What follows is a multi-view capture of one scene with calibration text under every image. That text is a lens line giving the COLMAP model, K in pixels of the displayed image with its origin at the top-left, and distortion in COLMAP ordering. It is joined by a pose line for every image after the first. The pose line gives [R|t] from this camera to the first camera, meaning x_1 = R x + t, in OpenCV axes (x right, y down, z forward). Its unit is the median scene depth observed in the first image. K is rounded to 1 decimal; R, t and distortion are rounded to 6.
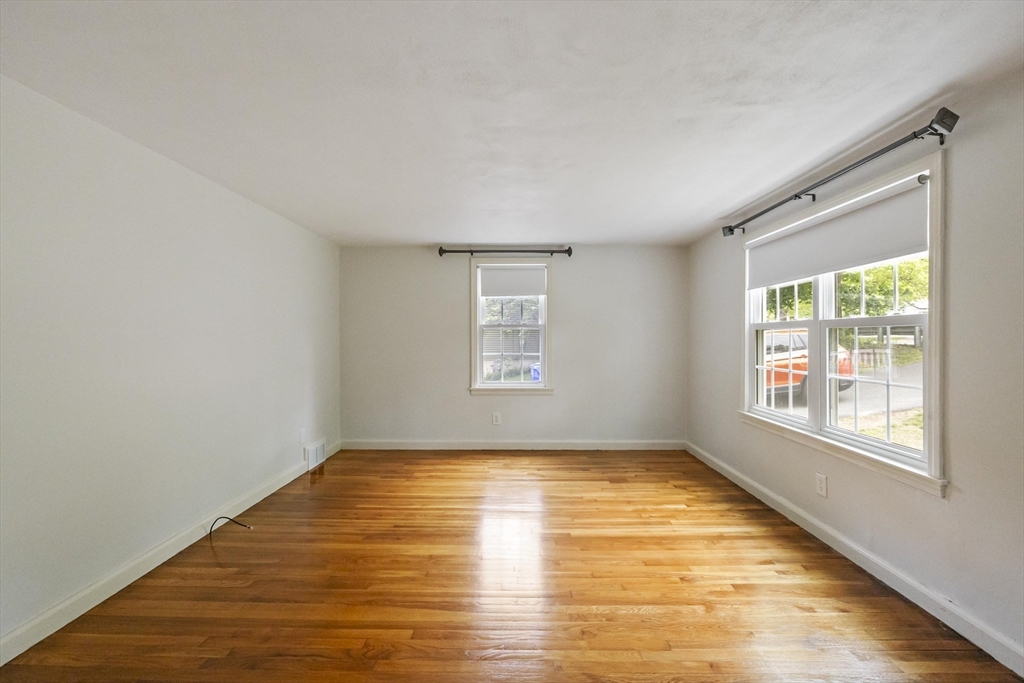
lens RADIAL K [[444.3, 0, 512.0], [0, 444.3, 341.5], [0, 0, 1]] dist [0.000214, 0.000075]
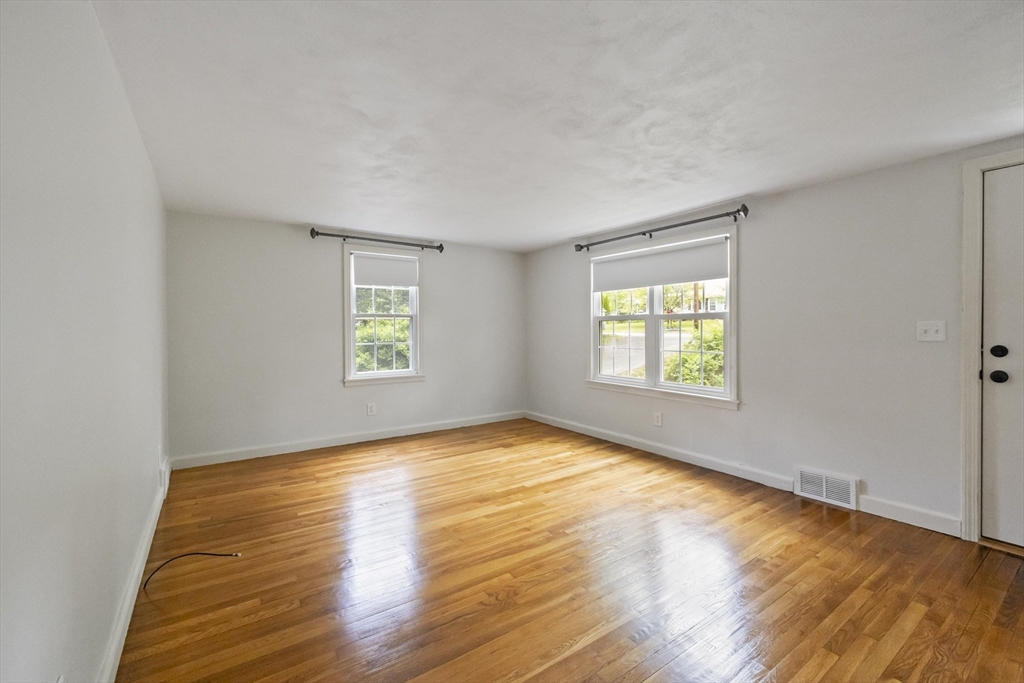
lens RADIAL K [[441.2, 0, 513.8], [0, 441.2, 334.9], [0, 0, 1]] dist [-0.000272, 0.000010]
pose [[0.808929, -0.010474, 0.587813, -0.508815], [0.008732, 0.999945, 0.005801, 0.008019], [-0.587842, 0.000441, 0.808976, 0.028402]]
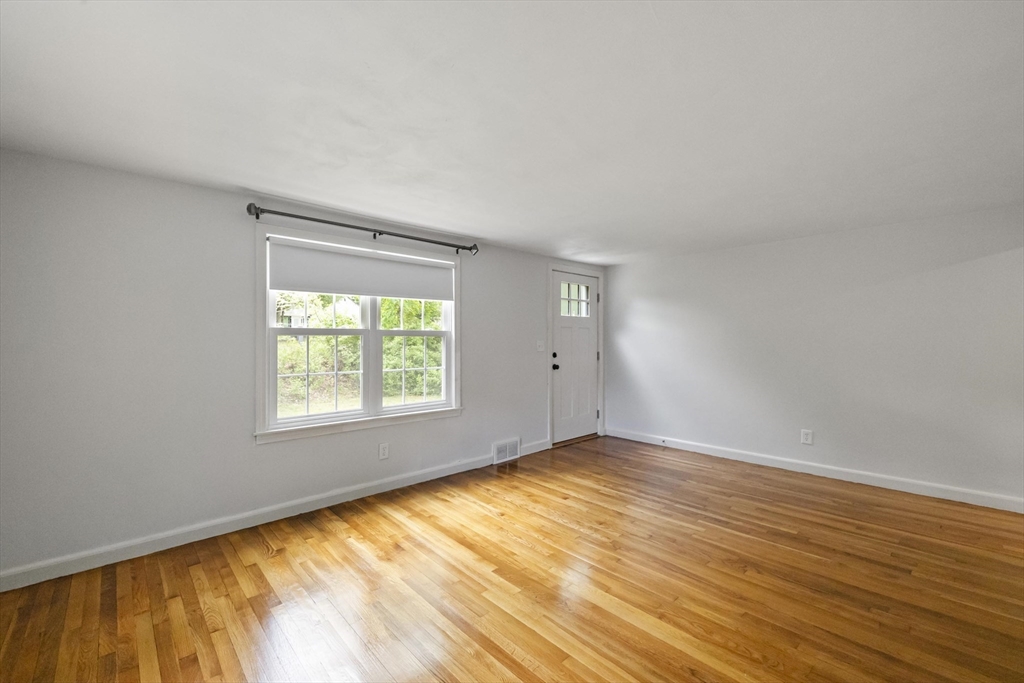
lens RADIAL K [[425.2, 0, 518.2], [0, 425.2, 339.8], [0, 0, 1]] dist [0.001000, 0.000085]
pose [[-0.704026, 0.002356, 0.710170, -0.417219], [0.009001, 0.999944, 0.005605, -0.018115], [-0.710117, 0.010338, -0.704008, 1.306639]]
